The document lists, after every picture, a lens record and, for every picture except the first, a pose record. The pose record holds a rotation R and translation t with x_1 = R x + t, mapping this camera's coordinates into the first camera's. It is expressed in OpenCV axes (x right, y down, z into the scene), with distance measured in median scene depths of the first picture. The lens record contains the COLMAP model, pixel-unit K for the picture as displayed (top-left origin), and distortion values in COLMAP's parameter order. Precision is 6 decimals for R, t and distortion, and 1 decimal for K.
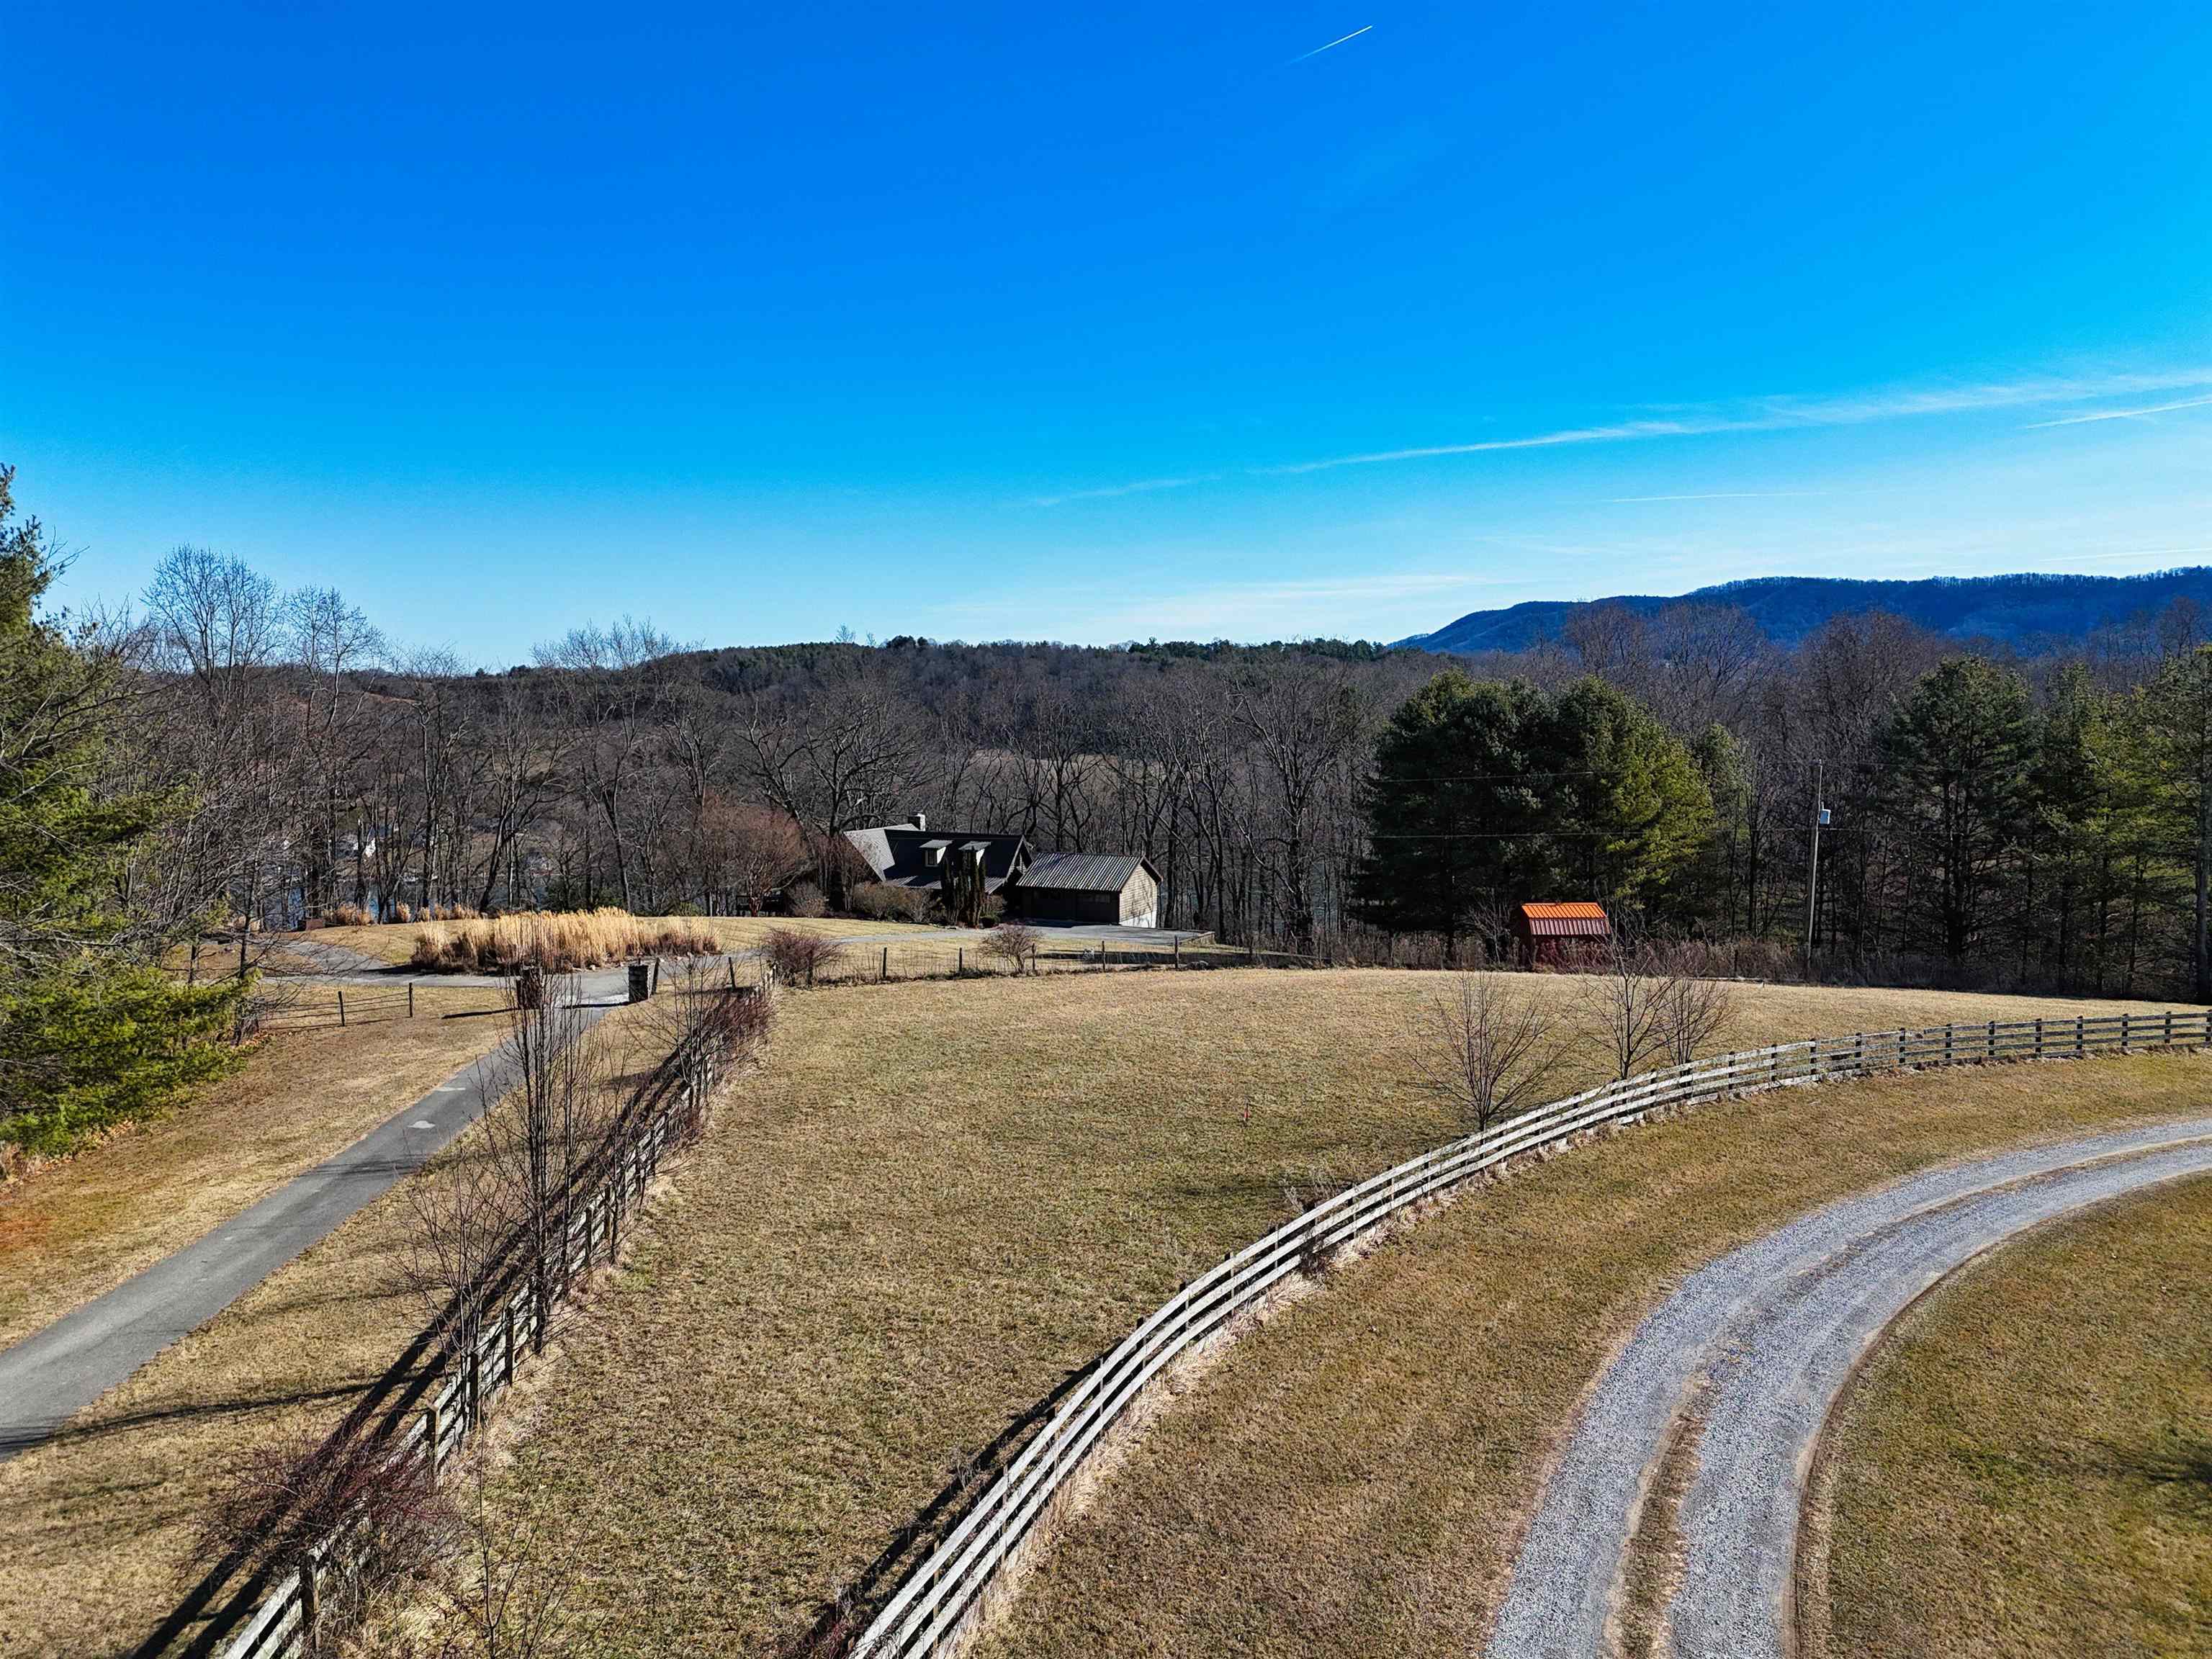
lens RADIAL K [[1590.7, 0, 1132.5], [0, 1590.7, 868.0], [0, 0, 1]] dist [0.069586, -0.055493]
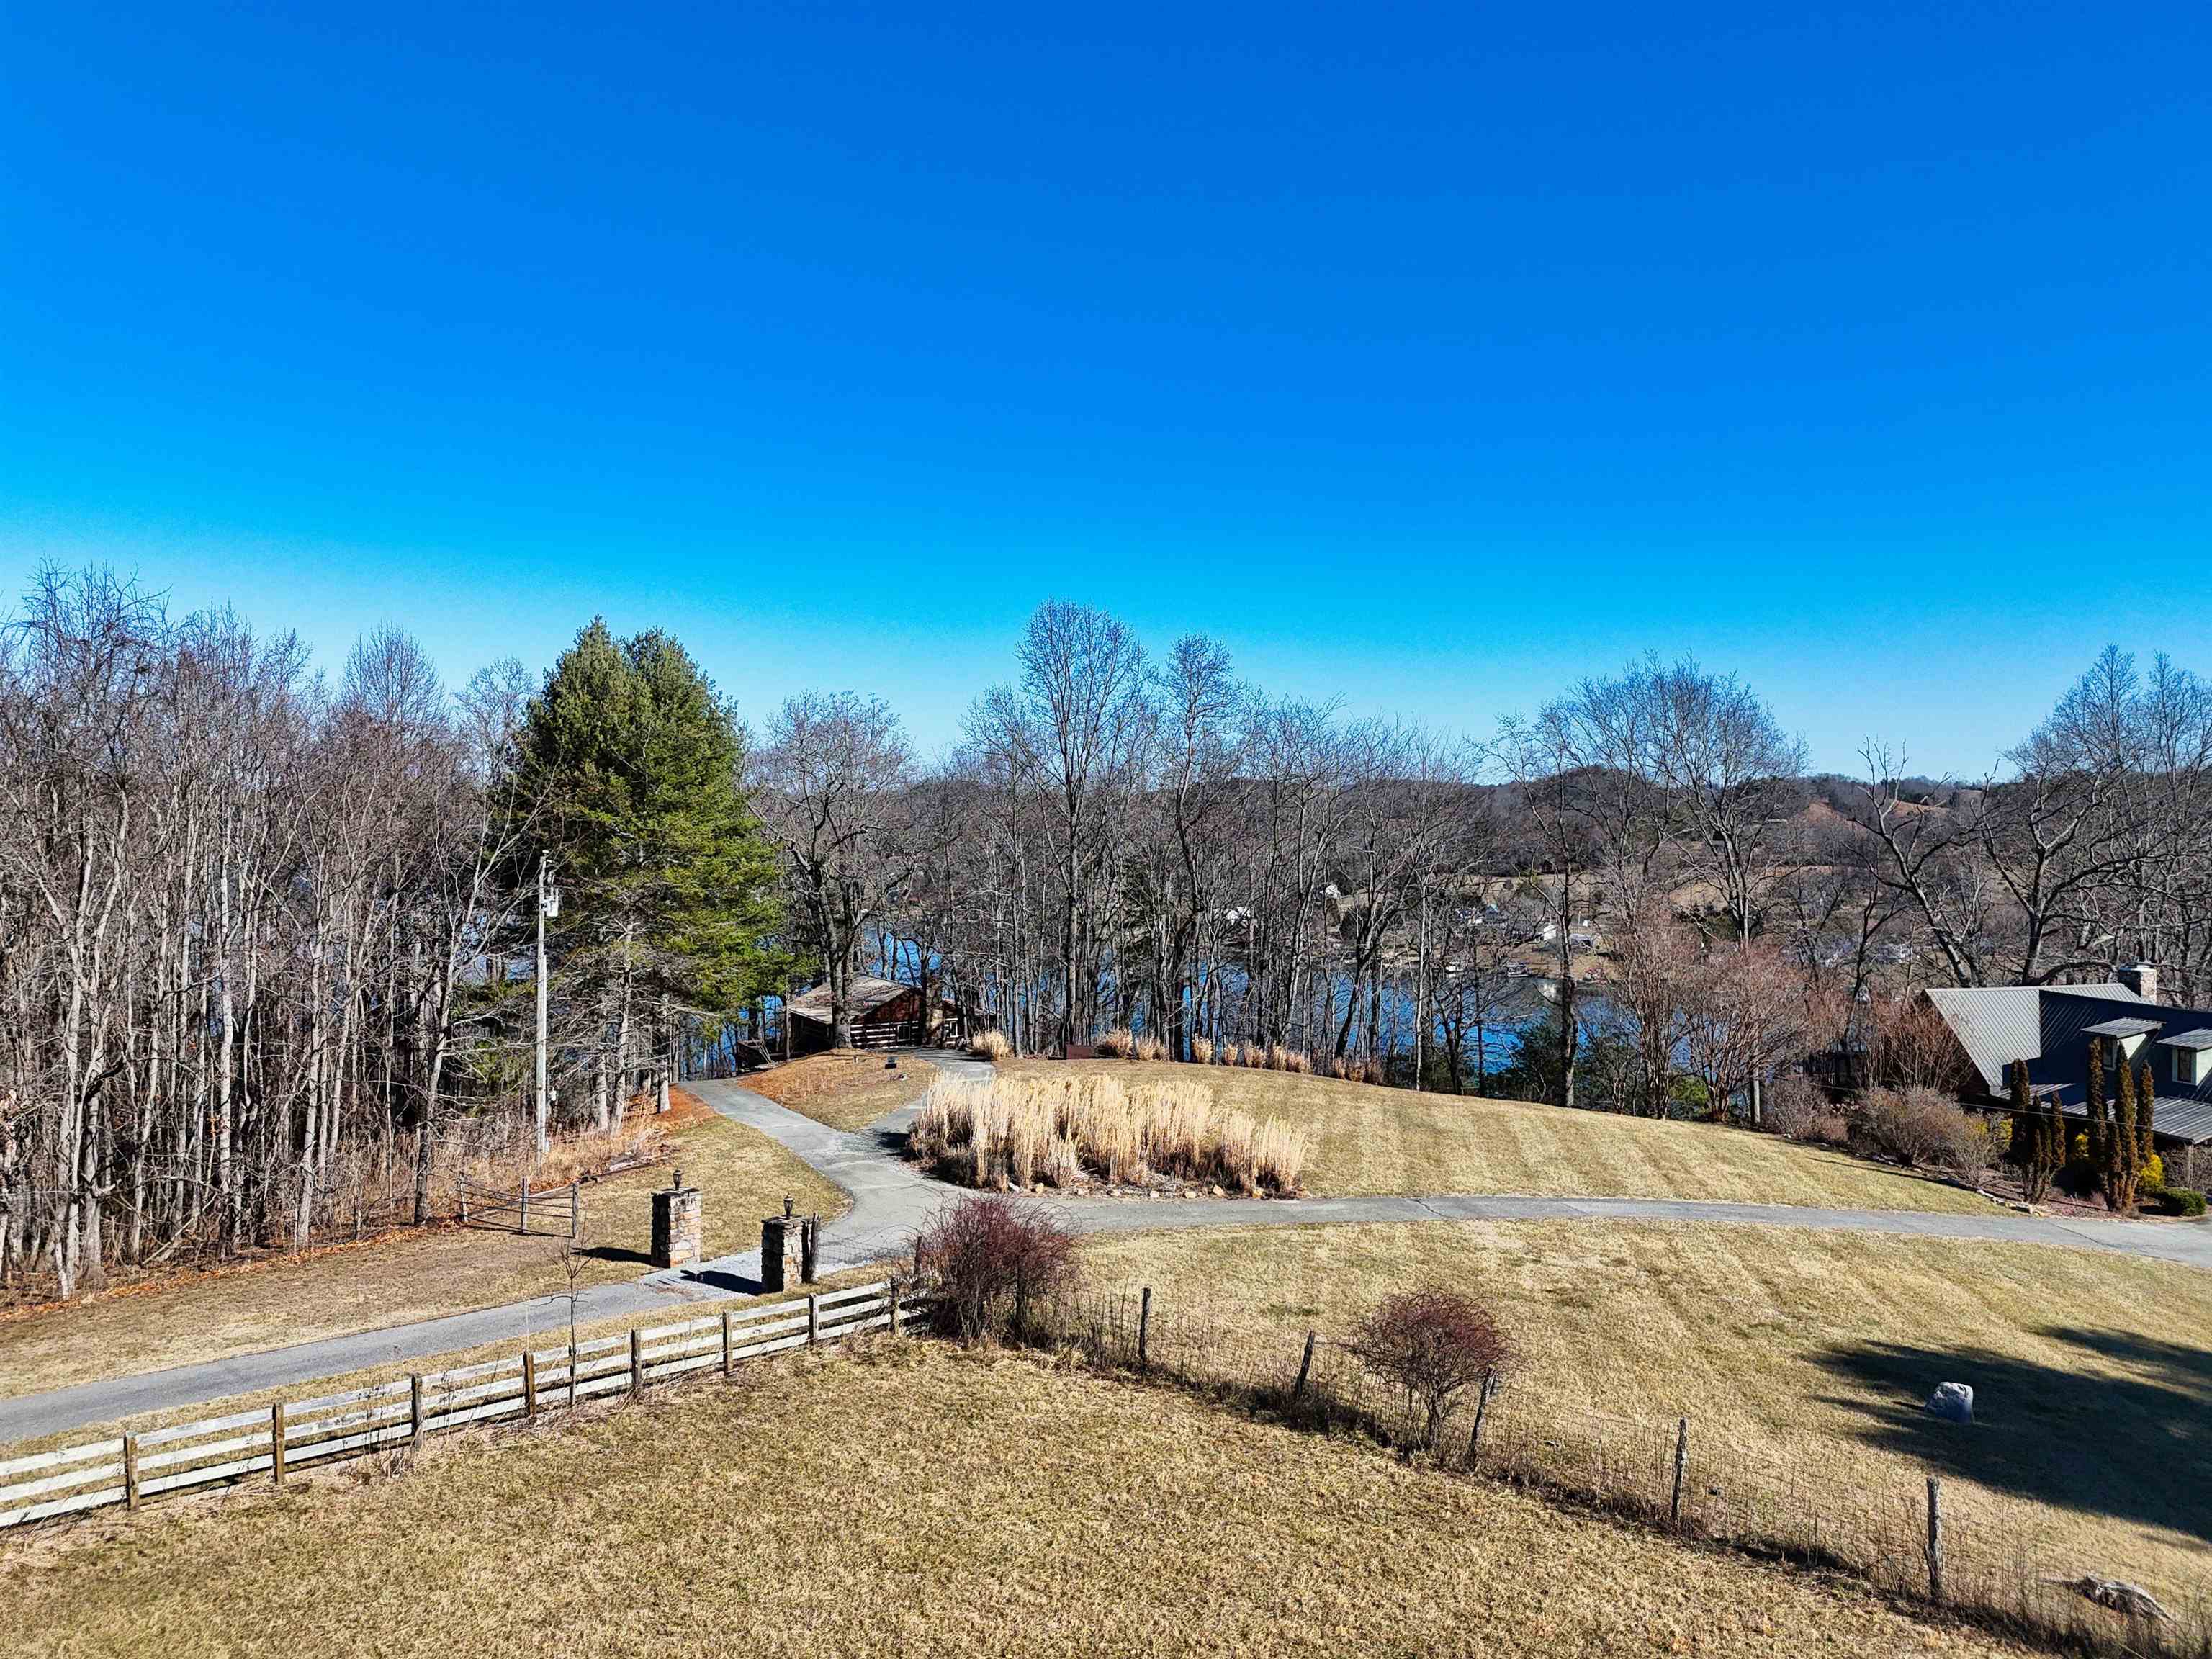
lens RADIAL K [[1609.2, 0, 1111.6], [0, 1609.2, 833.0], [0, 0, 1]] dist [0.077667, -0.072956]
pose [[0.619735, 0.003050, -0.784805, 0.102164], [-0.075800, 0.995550, -0.055988, -0.025651], [0.781142, 0.094186, 0.617209, 0.471894]]
